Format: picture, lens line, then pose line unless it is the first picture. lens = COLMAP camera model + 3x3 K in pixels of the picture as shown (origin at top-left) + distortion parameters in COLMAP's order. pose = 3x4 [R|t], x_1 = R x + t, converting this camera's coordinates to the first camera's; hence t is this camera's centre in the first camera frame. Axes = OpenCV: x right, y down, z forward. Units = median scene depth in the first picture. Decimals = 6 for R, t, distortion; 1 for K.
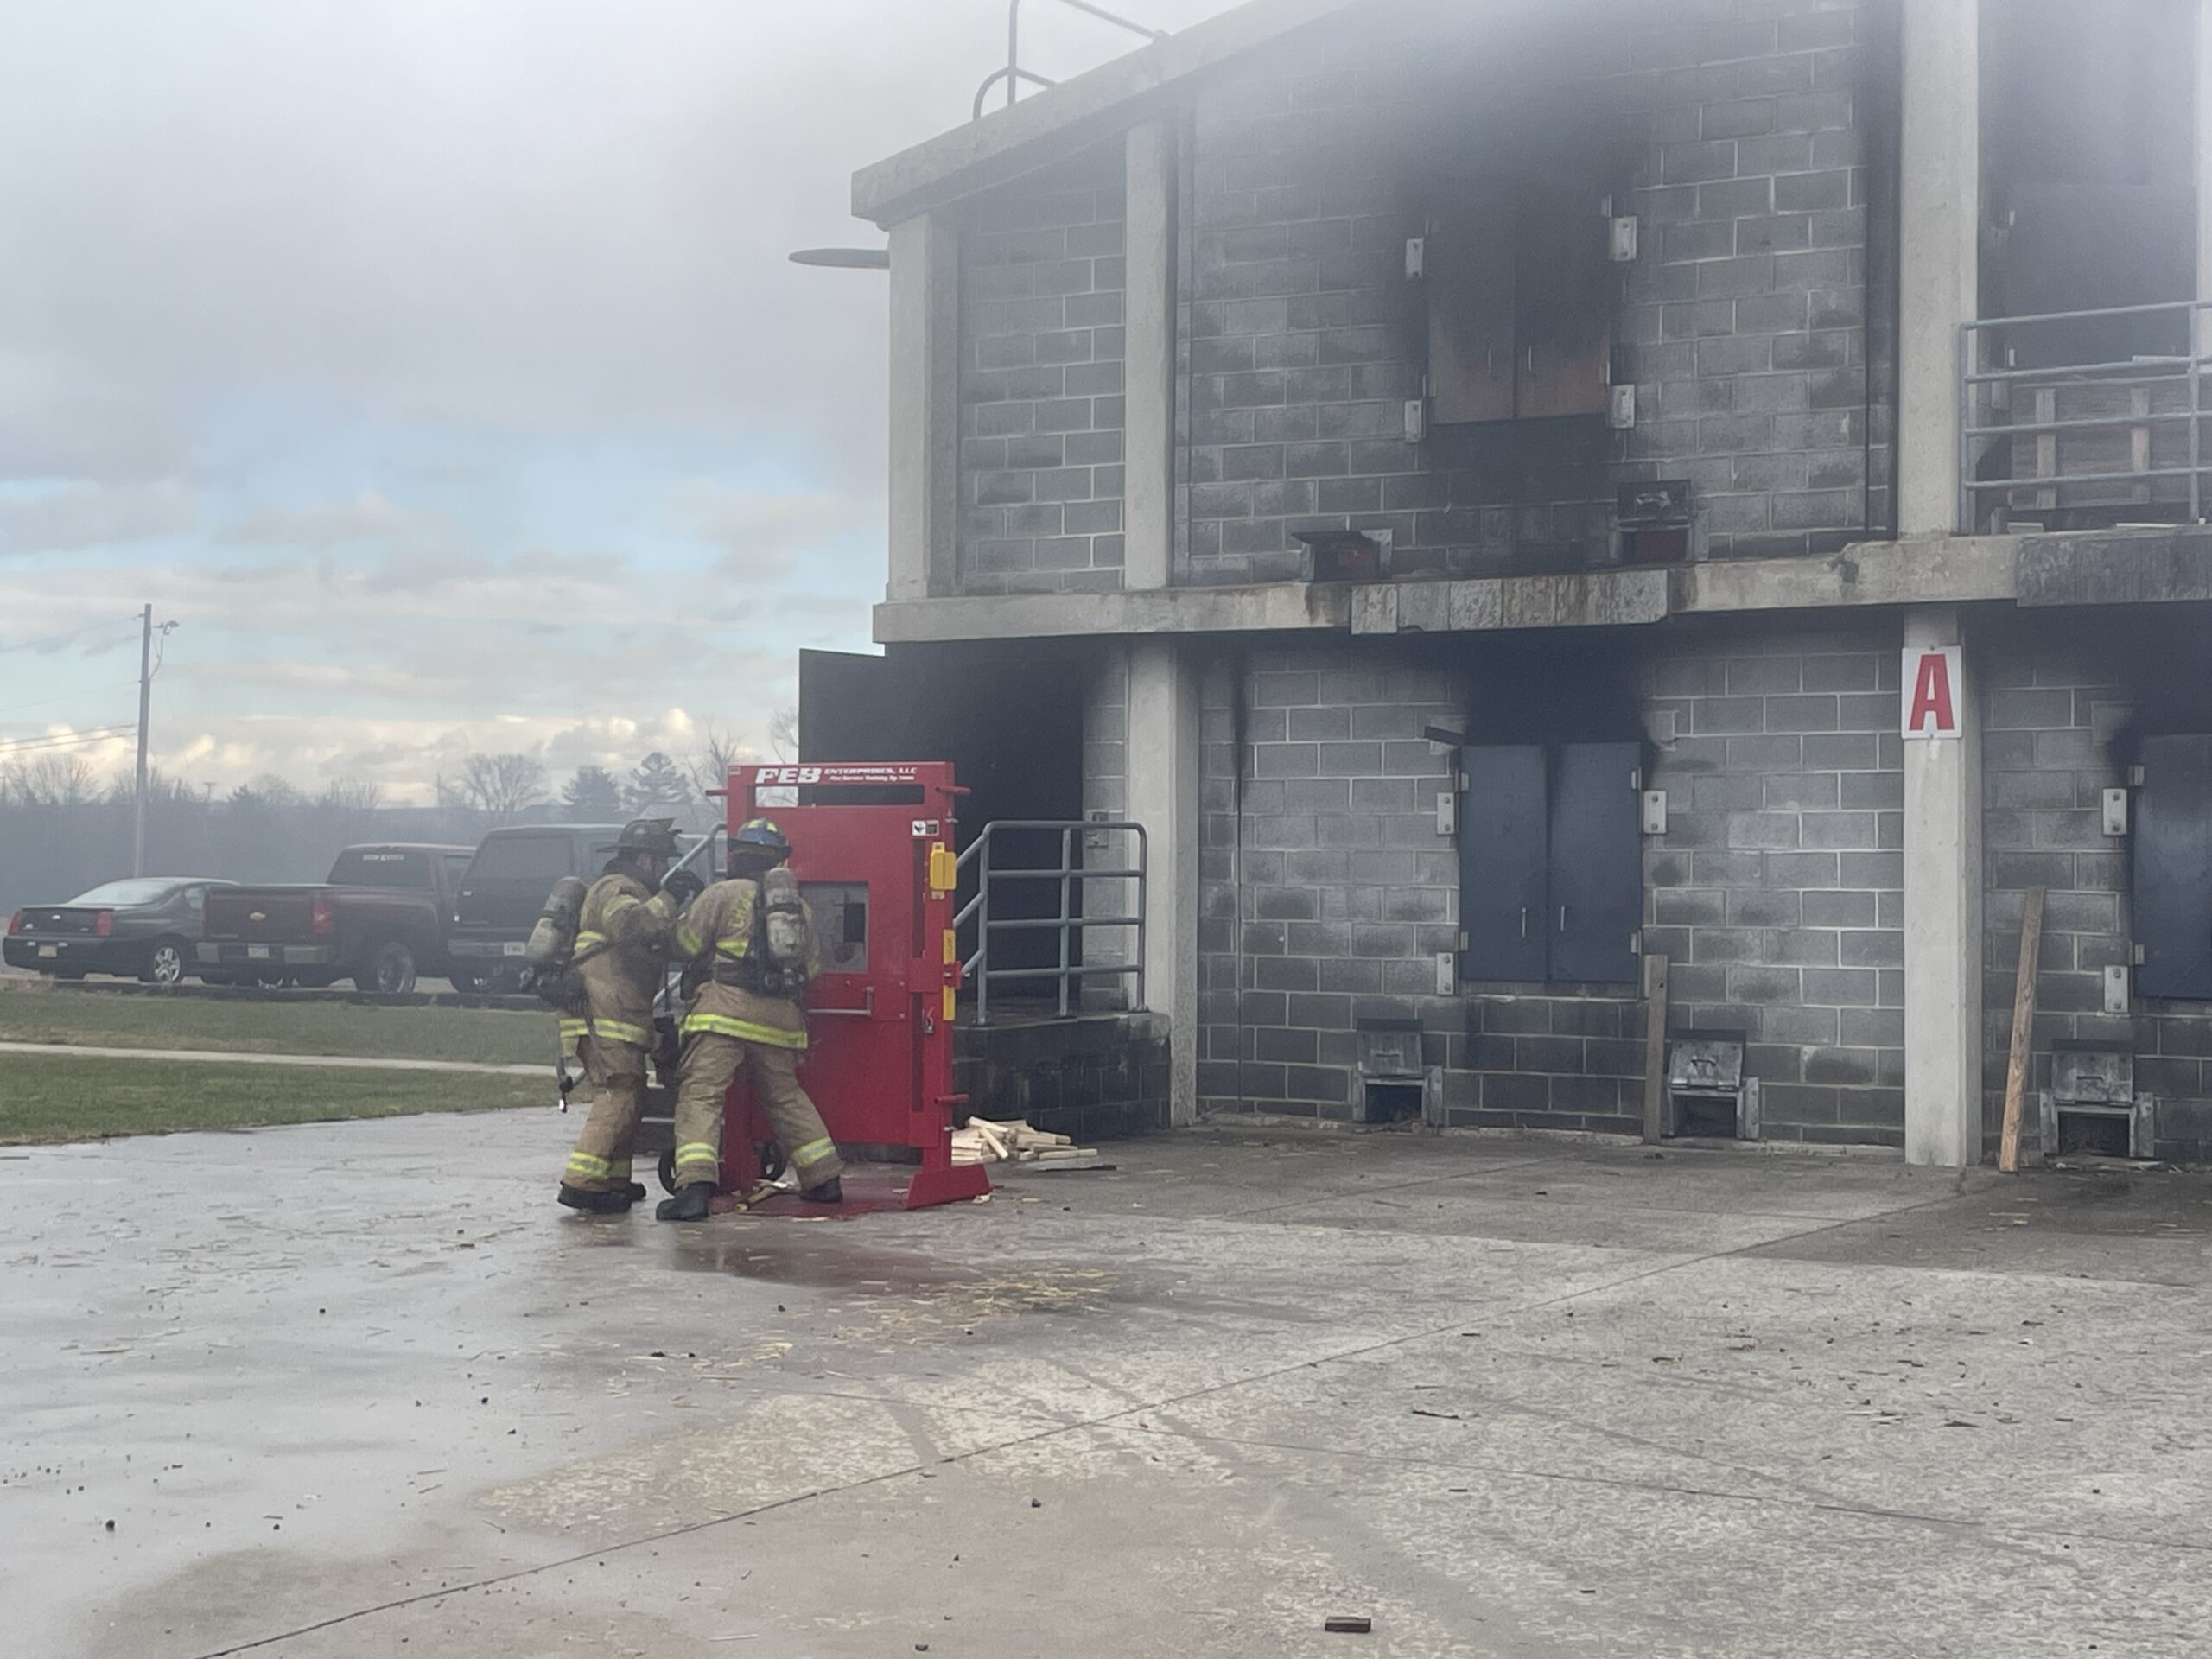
lens RADIAL K [[3543.2, 0, 1106.0], [0, 3543.2, 829.5], [0, 0, 1]] dist [0.148297, -0.032228]
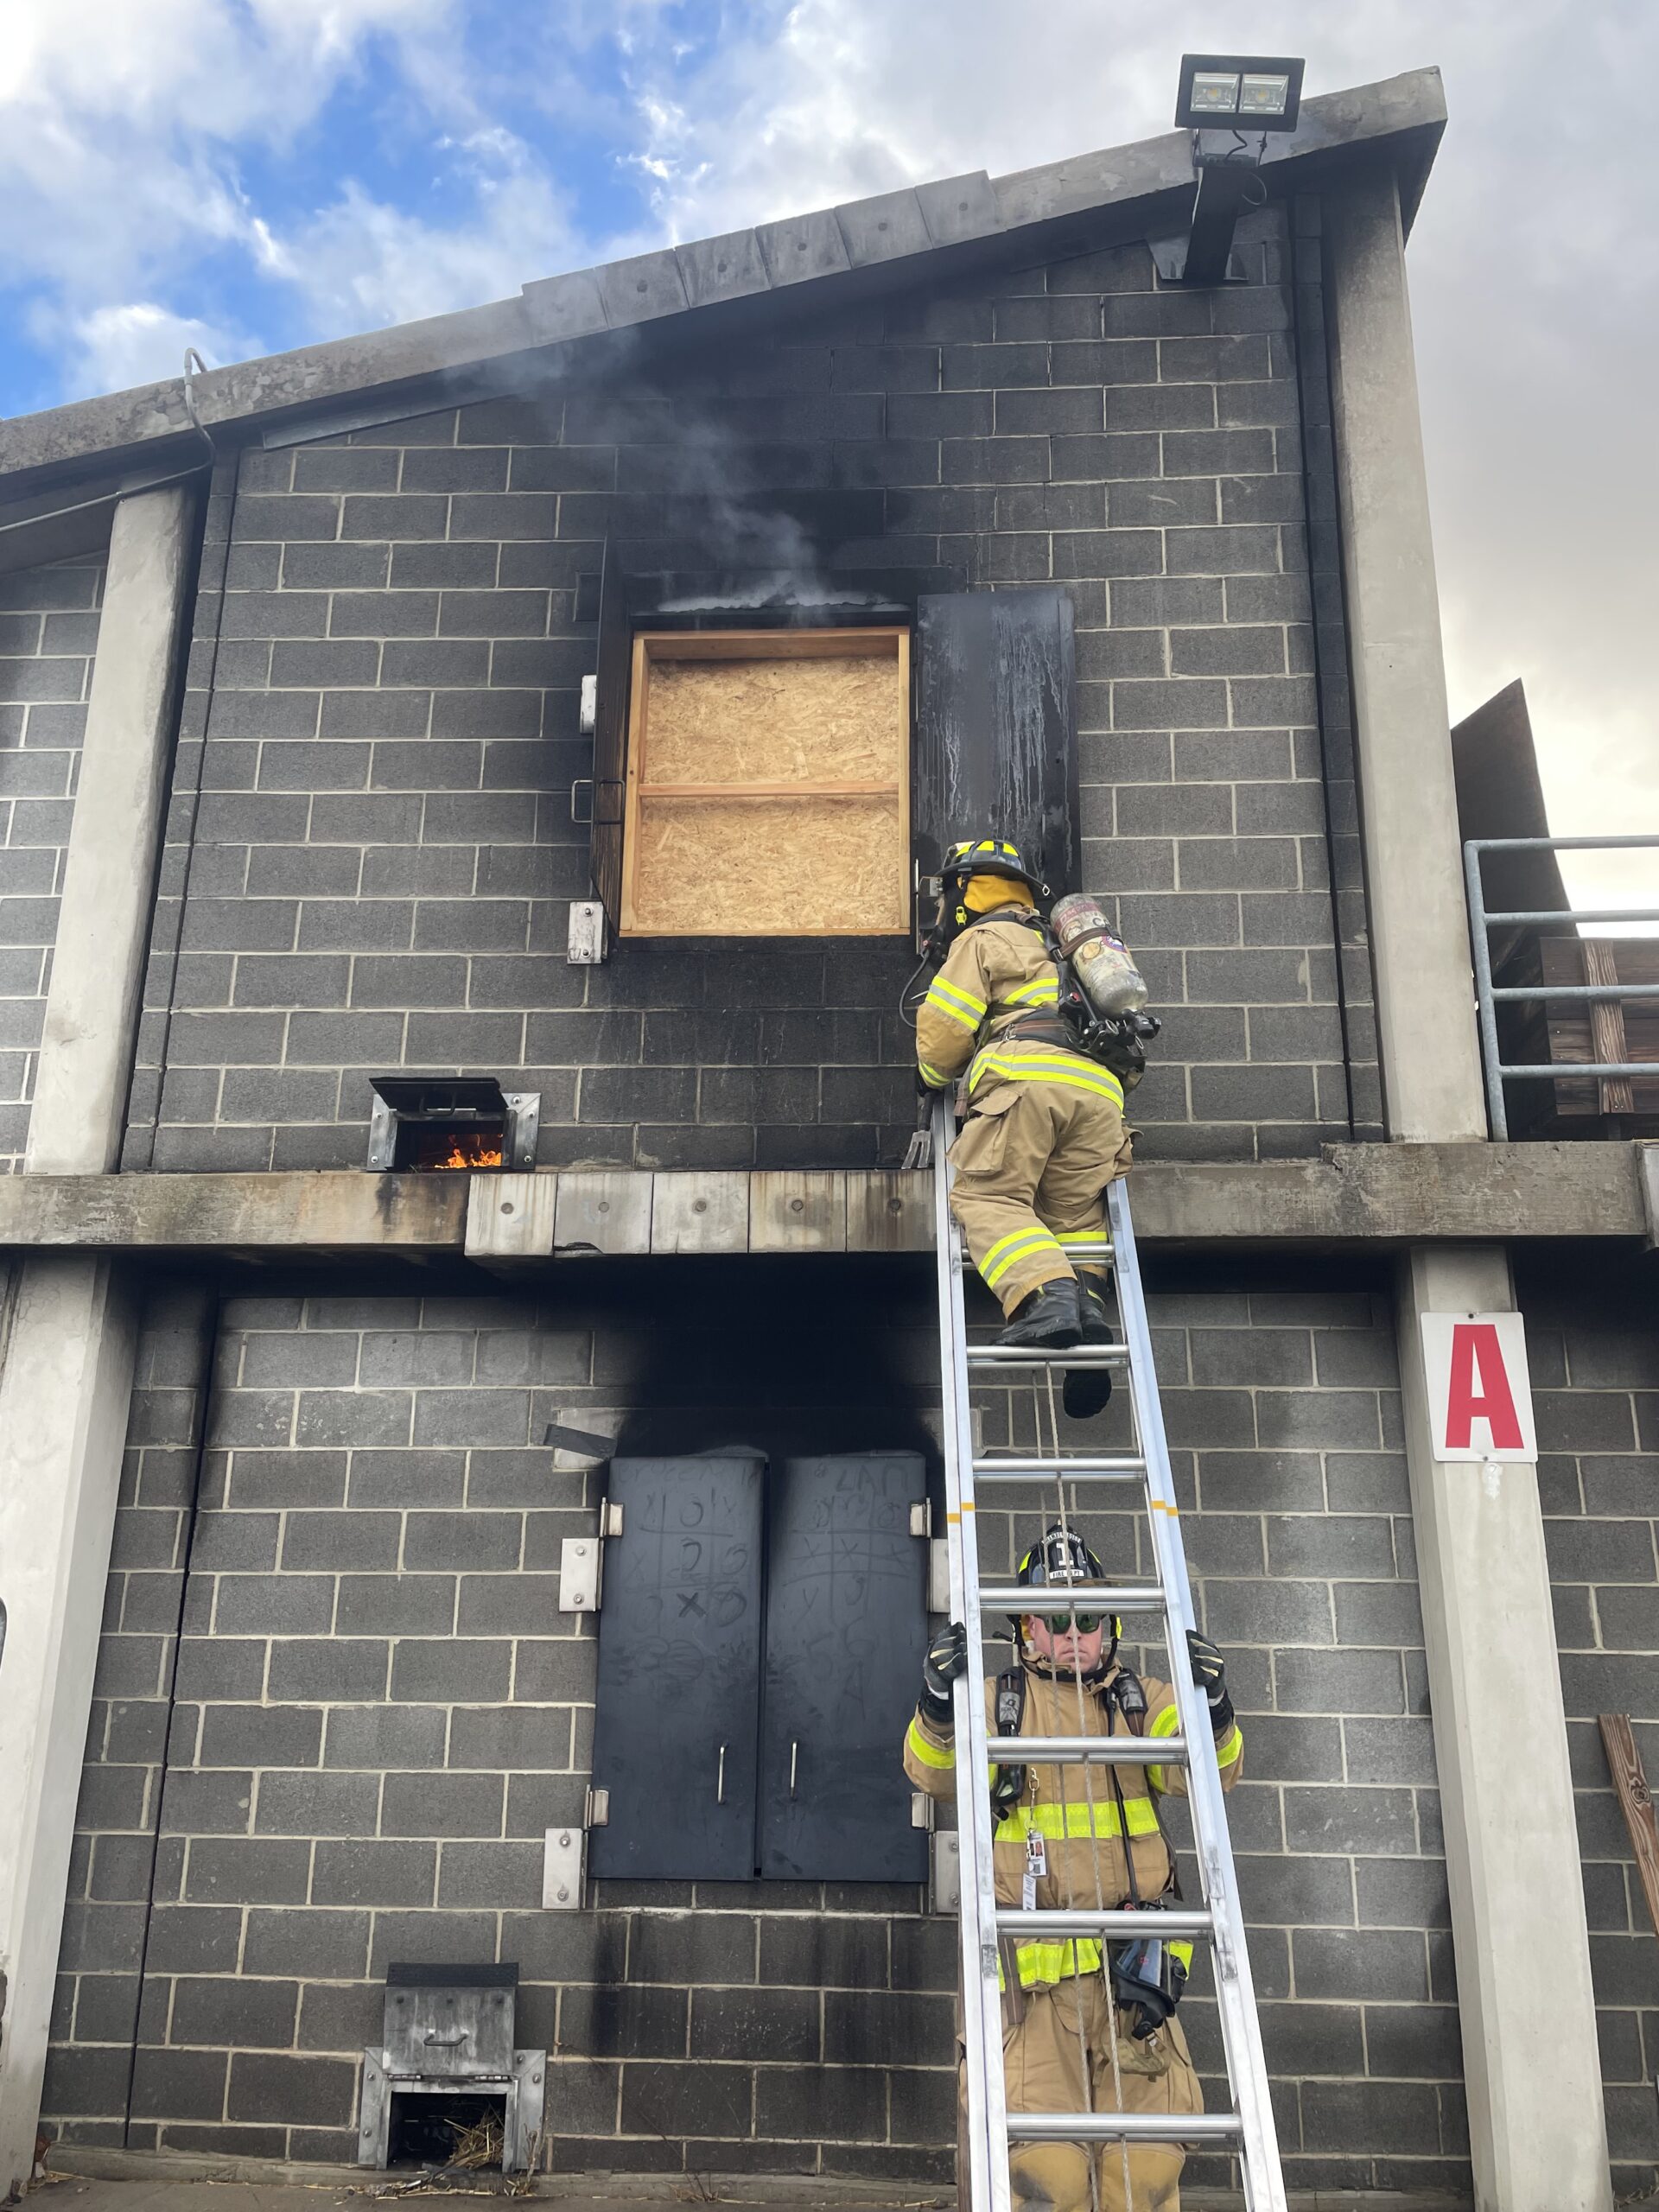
lens RADIAL K [[1652.9, 0, 843.7], [0, 1652.9, 1108.3], [0, 0, 1]] dist [0.093025, -0.114771]
pose [[0.876676, 0.131175, 0.462852, -0.005675], [-0.008196, 0.966041, -0.258259, -0.008252], [-0.481012, 0.222616, 0.847980, 0.728948]]
